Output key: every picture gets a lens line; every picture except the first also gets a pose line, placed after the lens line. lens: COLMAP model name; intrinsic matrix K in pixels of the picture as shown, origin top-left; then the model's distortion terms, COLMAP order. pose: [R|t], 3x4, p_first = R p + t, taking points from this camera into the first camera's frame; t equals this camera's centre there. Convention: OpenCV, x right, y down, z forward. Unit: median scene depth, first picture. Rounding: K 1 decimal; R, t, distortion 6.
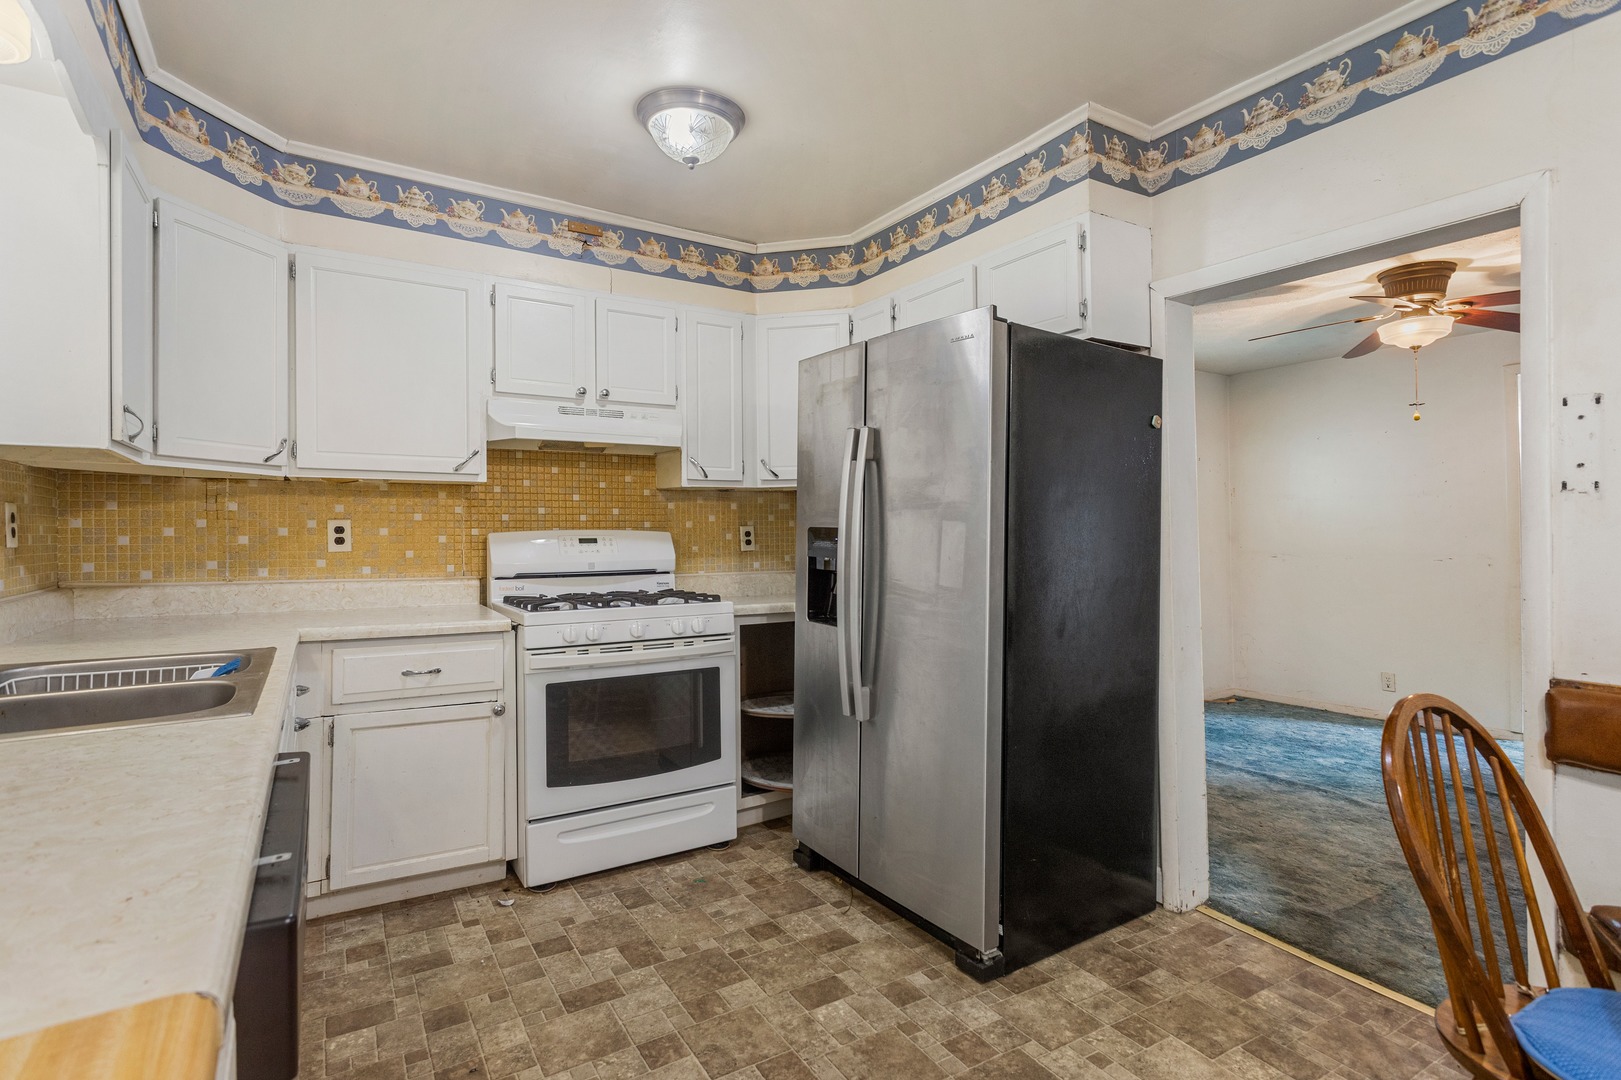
lens RADIAL K [[780.3, 0, 810.4], [0, 780.3, 514.6], [0, 0, 1]] dist [0.002684, 0.000574]
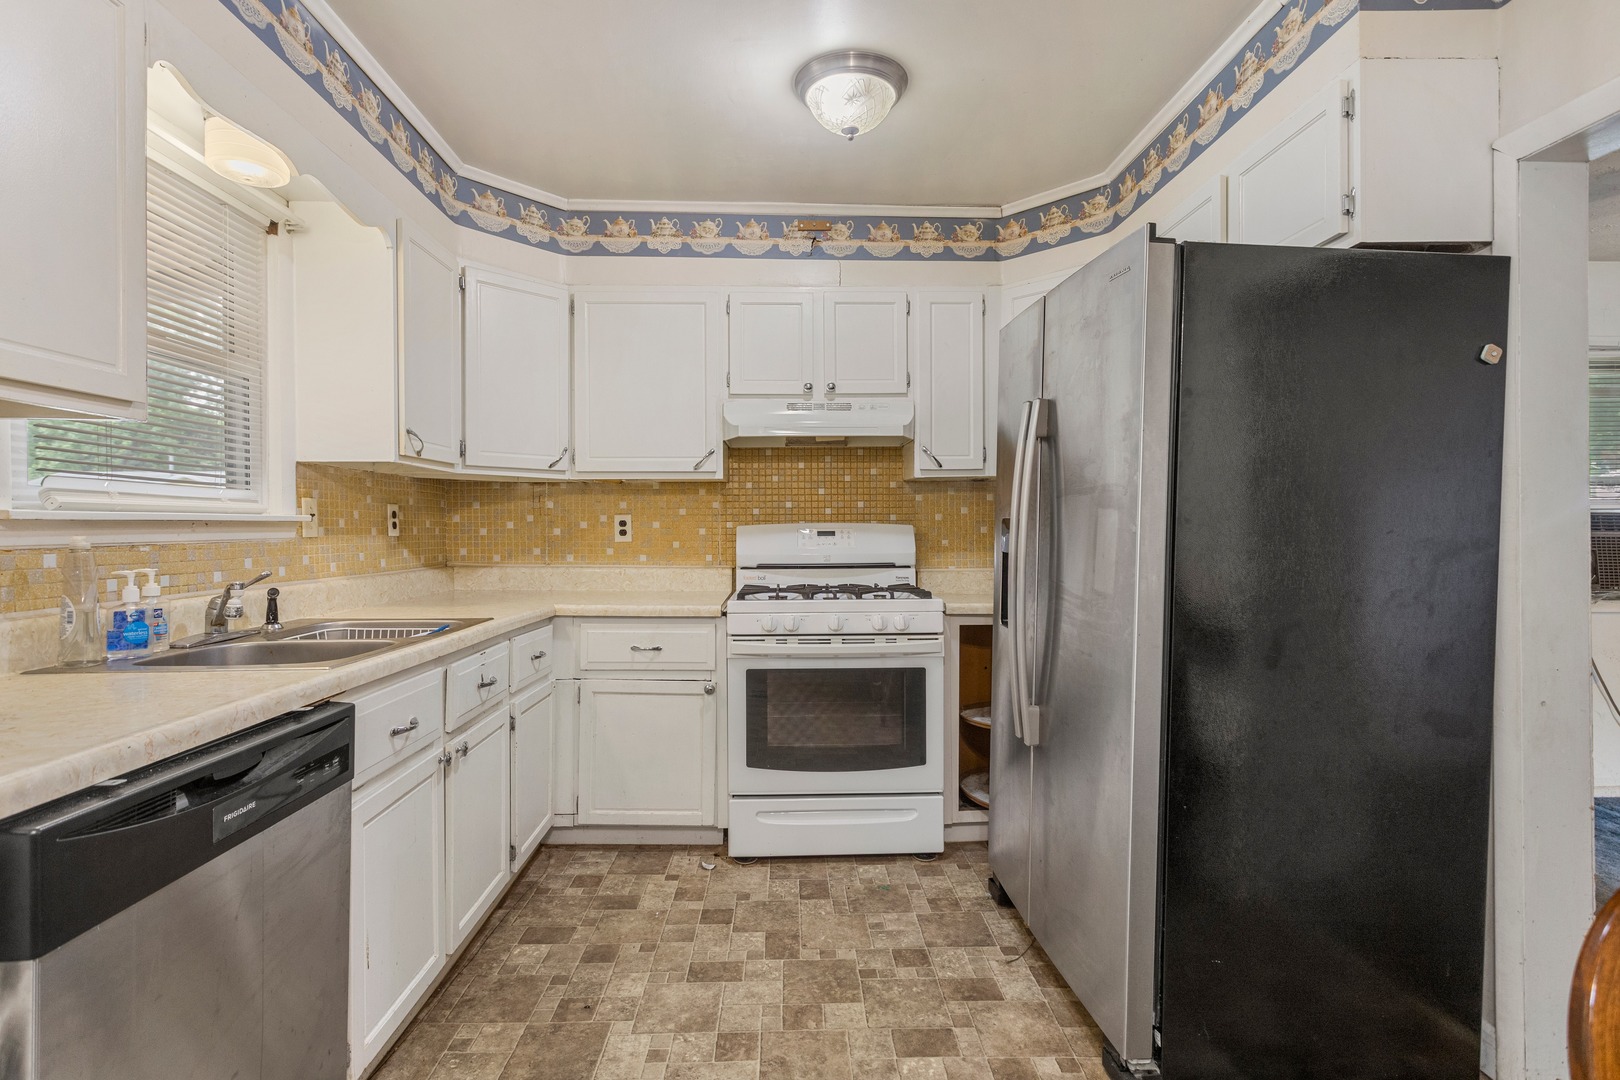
lens RADIAL K [[776.1, 0, 816.1], [0, 776.1, 528.8], [0, 0, 1]] dist [-0.000860, 0.001230]
pose [[0.868211, 0.000590, -0.496194, 0.265675], [0.011665, 0.999699, 0.021600, 0.006712], [0.496057, -0.024542, 0.867943, 0.145682]]
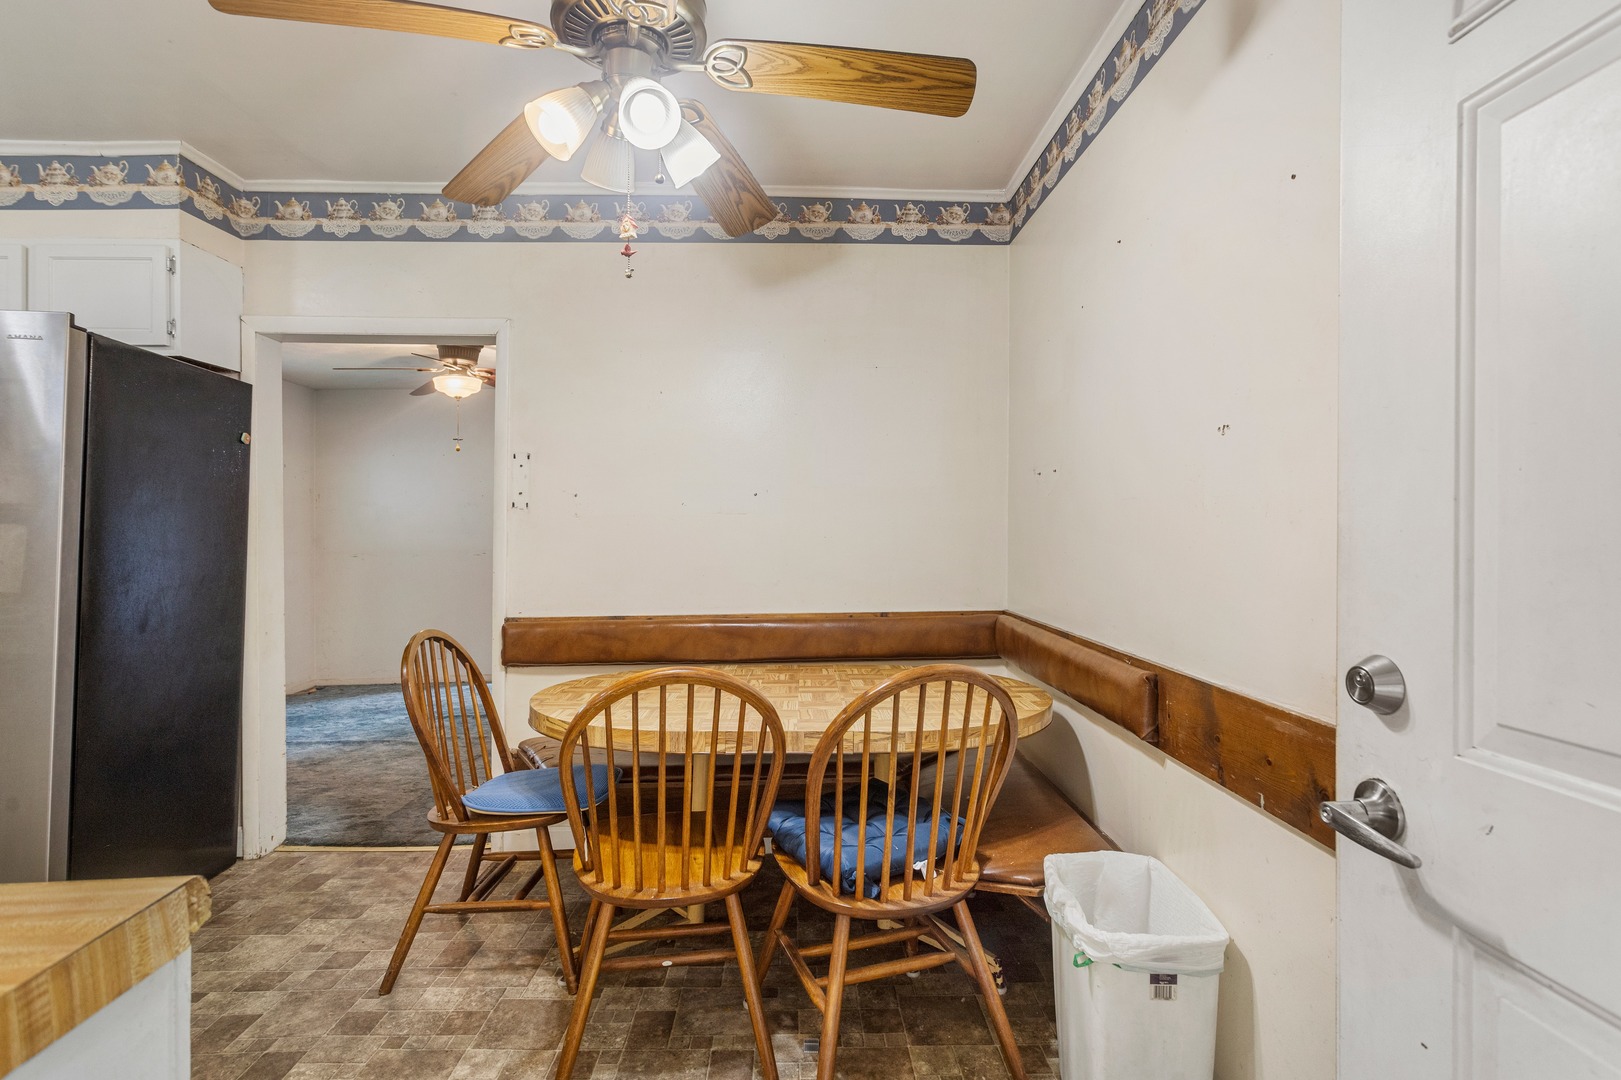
lens RADIAL K [[780.3, 0, 810.4], [0, 780.3, 514.6], [0, 0, 1]] dist [0.002684, 0.000574]
pose [[0.492833, 0.015506, 0.869986, -0.143844], [-0.010897, 0.999873, -0.011648, -0.001933], [-0.870056, -0.003740, 0.492939, -0.287281]]
